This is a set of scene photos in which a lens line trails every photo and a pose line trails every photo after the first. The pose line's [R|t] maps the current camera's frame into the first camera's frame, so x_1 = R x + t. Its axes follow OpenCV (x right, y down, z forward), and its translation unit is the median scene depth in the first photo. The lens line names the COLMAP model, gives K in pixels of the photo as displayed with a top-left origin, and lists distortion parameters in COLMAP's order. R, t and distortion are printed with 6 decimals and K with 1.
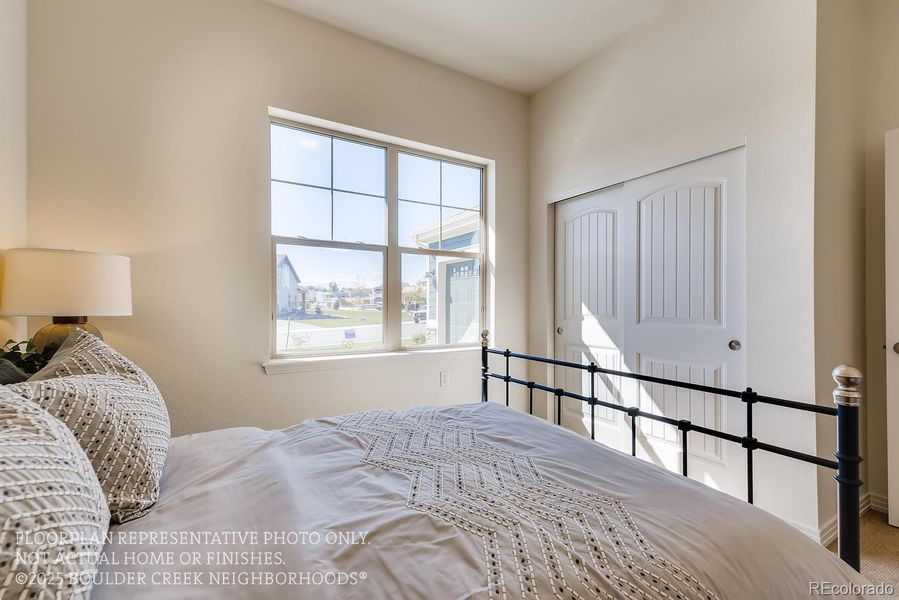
lens RADIAL K [[400.3, 0, 455.8], [0, 400.3, 303.0], [0, 0, 1]] dist [0.030306, -0.010505]
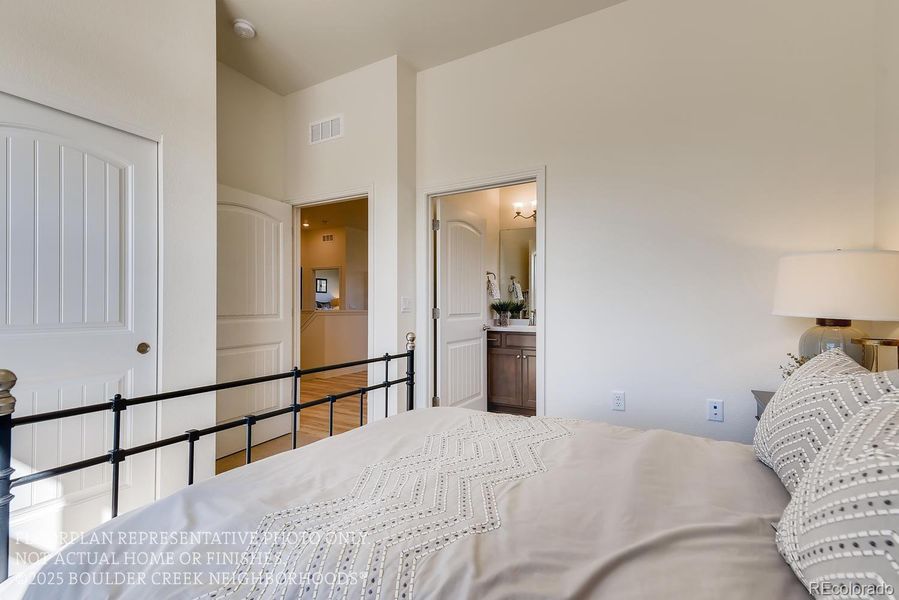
lens RADIAL K [[400.3, 0, 455.8], [0, 400.3, 303.0], [0, 0, 1]] dist [0.030306, -0.010505]
pose [[-0.489088, 0.006284, 0.872212, -0.473251], [-0.006695, 0.999918, -0.010959, 0.005422], [-0.872209, -0.011200, -0.489005, 0.816641]]
